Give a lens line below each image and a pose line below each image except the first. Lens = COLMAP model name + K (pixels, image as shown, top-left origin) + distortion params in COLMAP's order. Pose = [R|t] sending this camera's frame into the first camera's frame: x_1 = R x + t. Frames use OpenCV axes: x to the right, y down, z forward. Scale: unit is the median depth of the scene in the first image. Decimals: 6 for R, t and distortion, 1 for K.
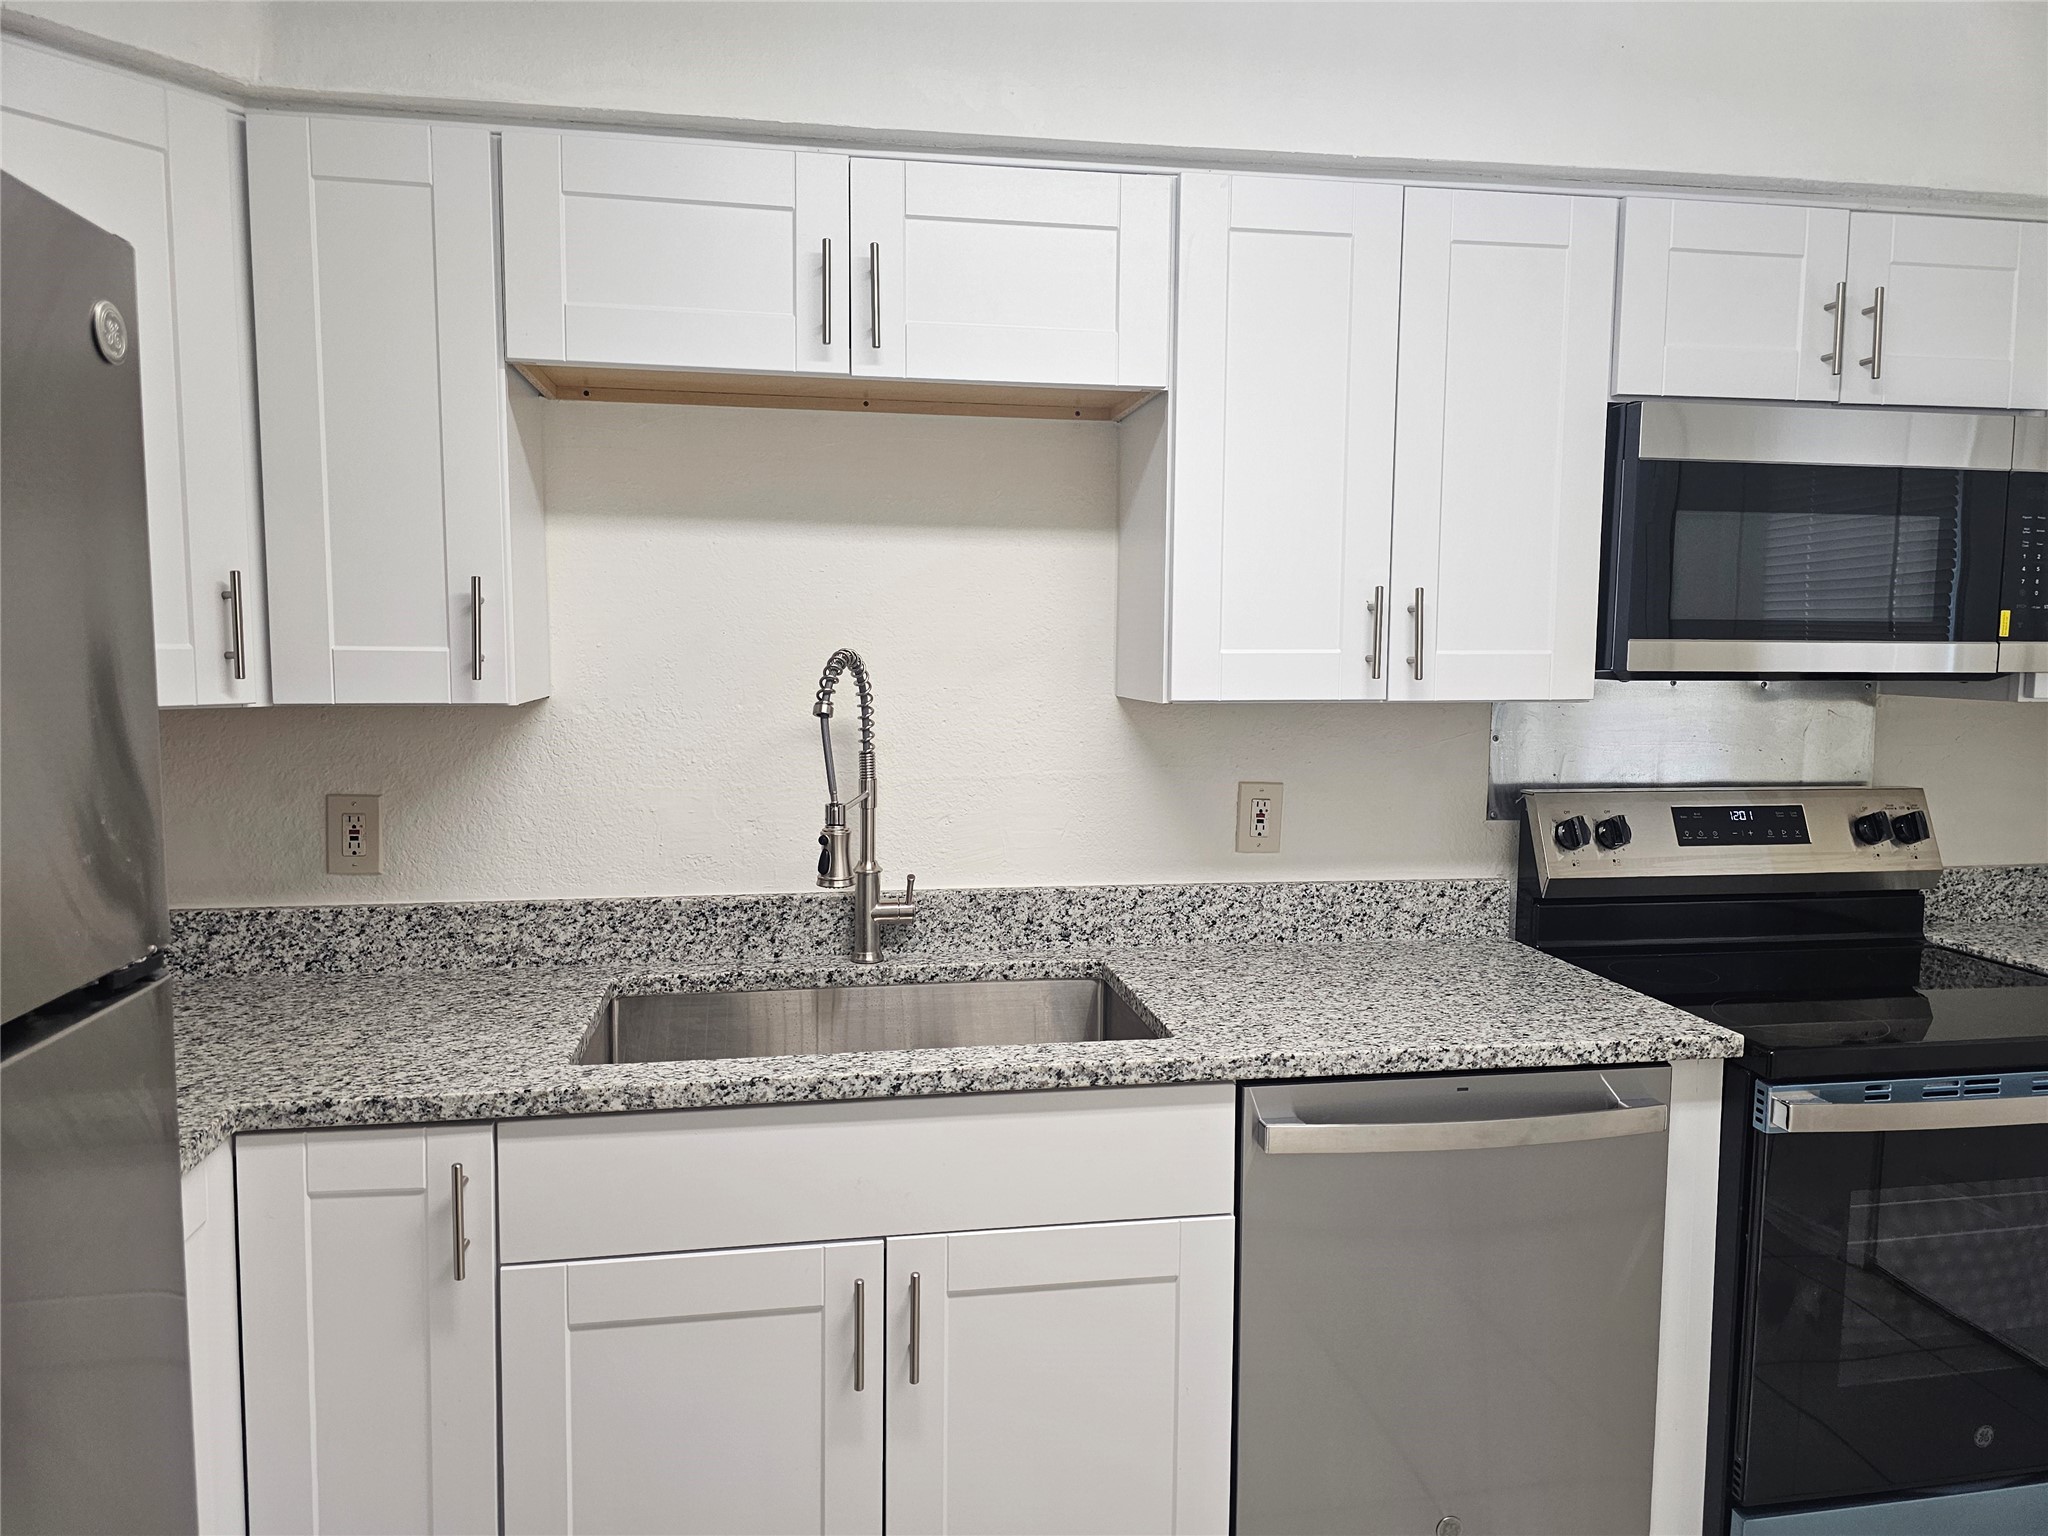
lens RADIAL K [[1365.1, 0, 1026.2], [0, 1365.1, 747.3], [0, 0, 1]] dist [0.119352, -0.178738]
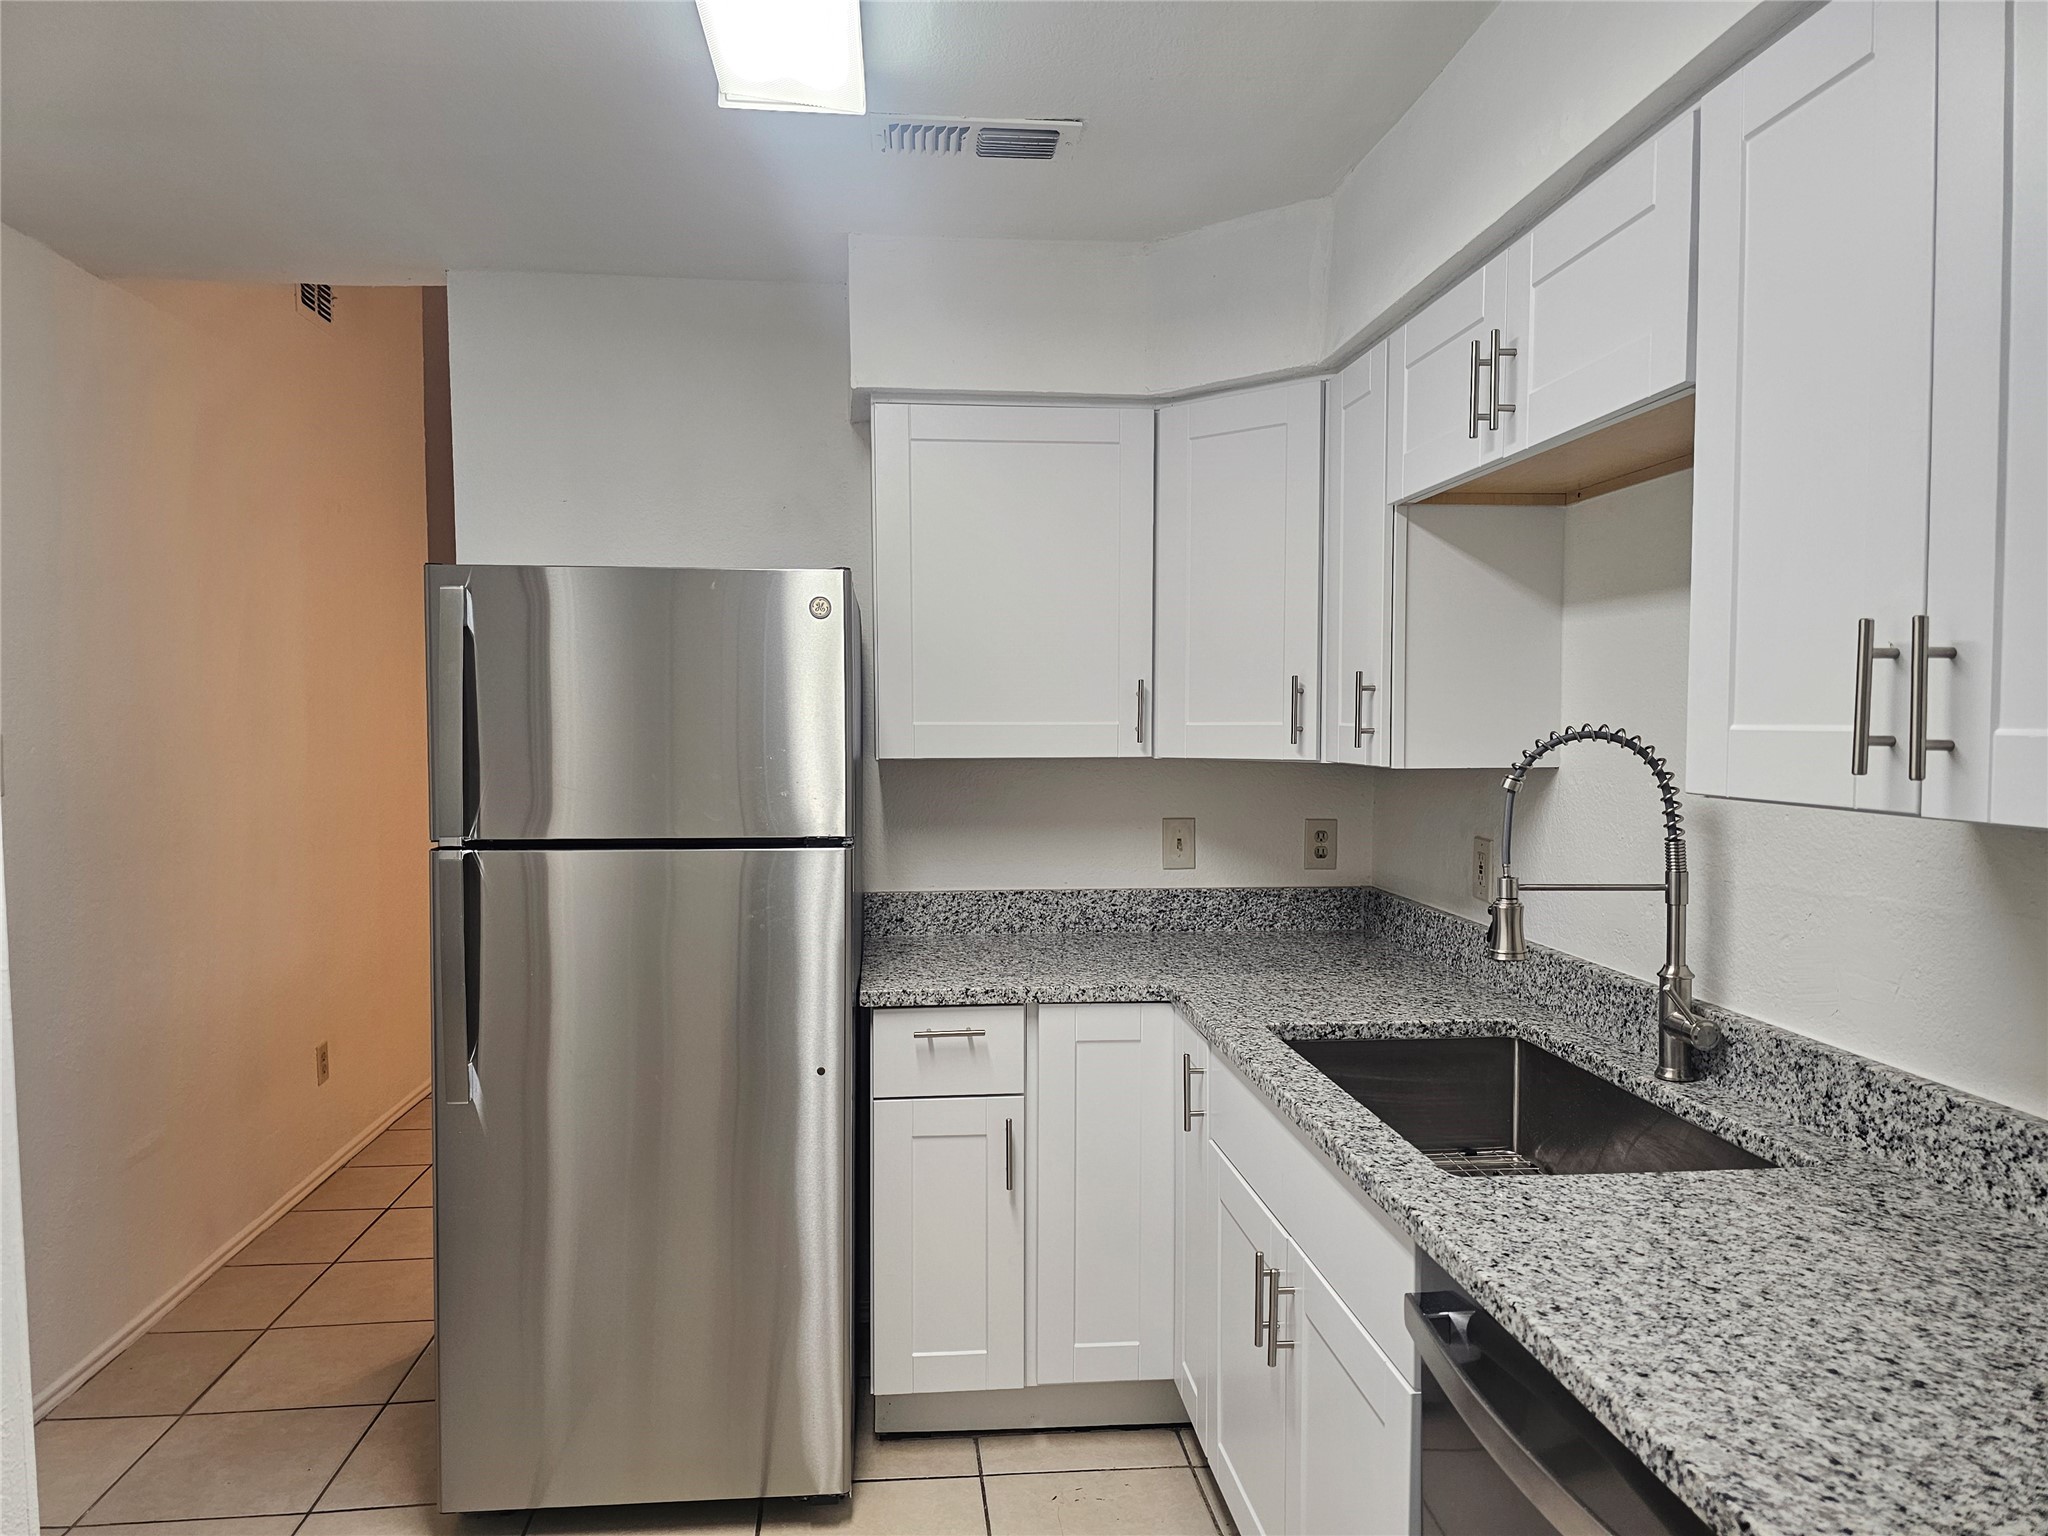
lens RADIAL K [[1373.8, 0, 1024.0], [0, 1373.8, 759.0], [0, 0, 1]] dist [0.062897, -0.057748]
pose [[-0.065271, 0.023280, -0.997596, 0.805250], [-0.078197, 0.996534, 0.028372, -0.041578], [0.994799, 0.079861, -0.063224, 0.630524]]
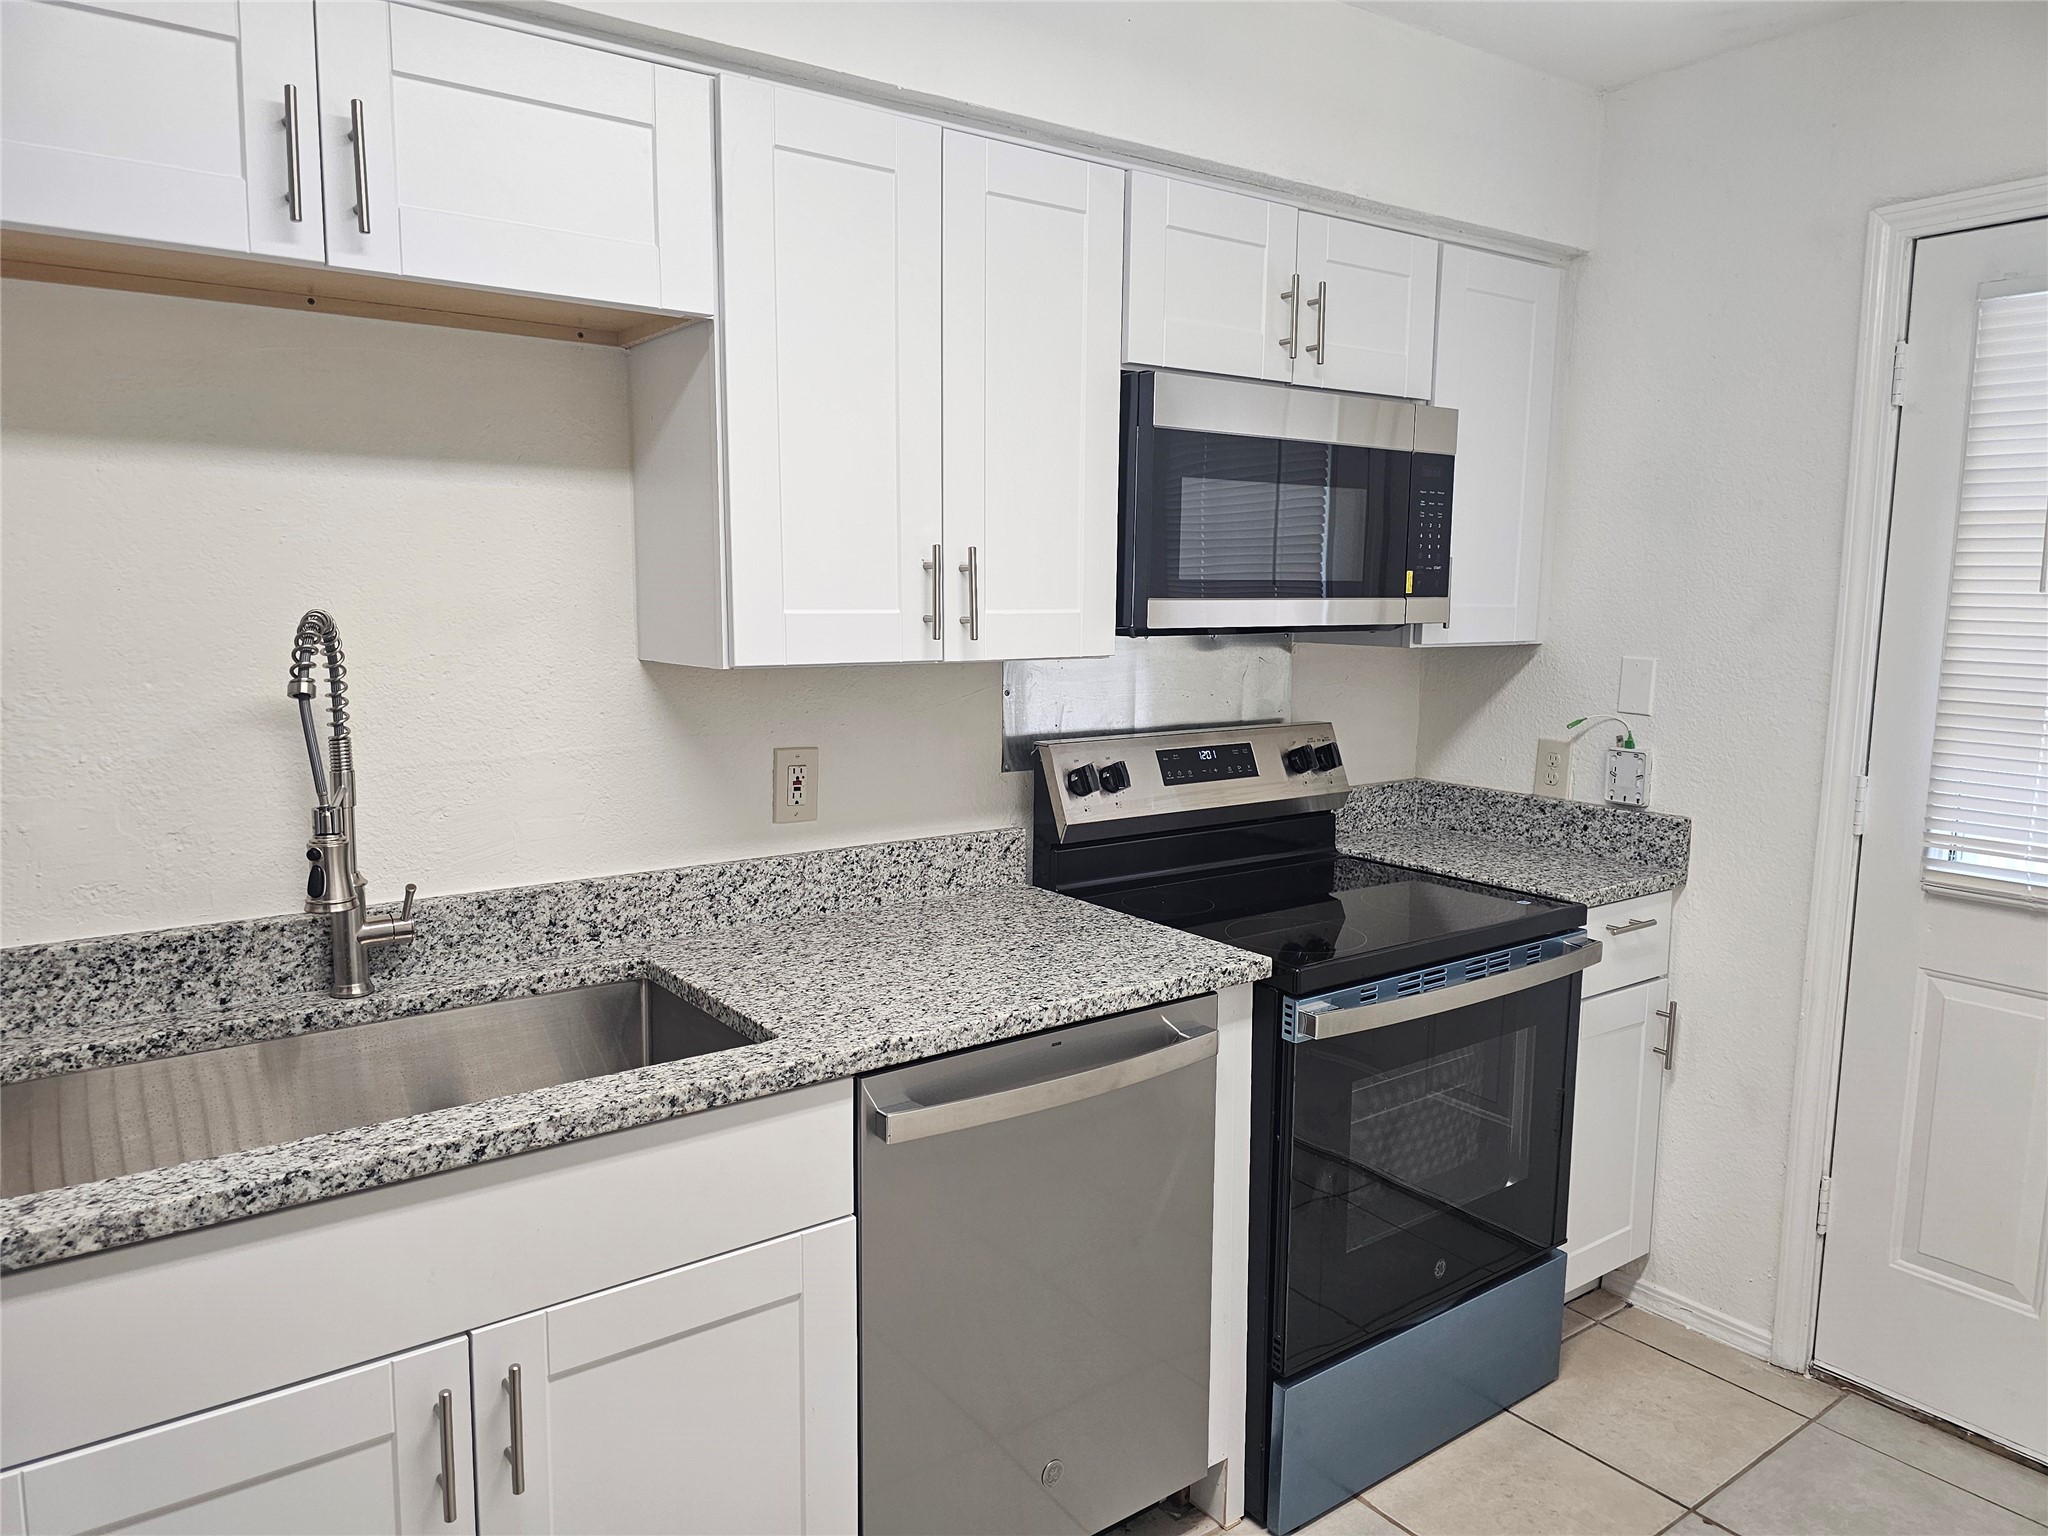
lens RADIAL K [[1371.1, 0, 1010.3], [0, 1371.1, 746.1], [0, 0, 1]] dist [0.067987, -0.088598]
pose [[0.895771, -0.051632, 0.441506, -0.123186], [0.033787, 0.998267, 0.048192, -0.017602], [-0.443229, -0.028252, 0.895963, 0.094778]]
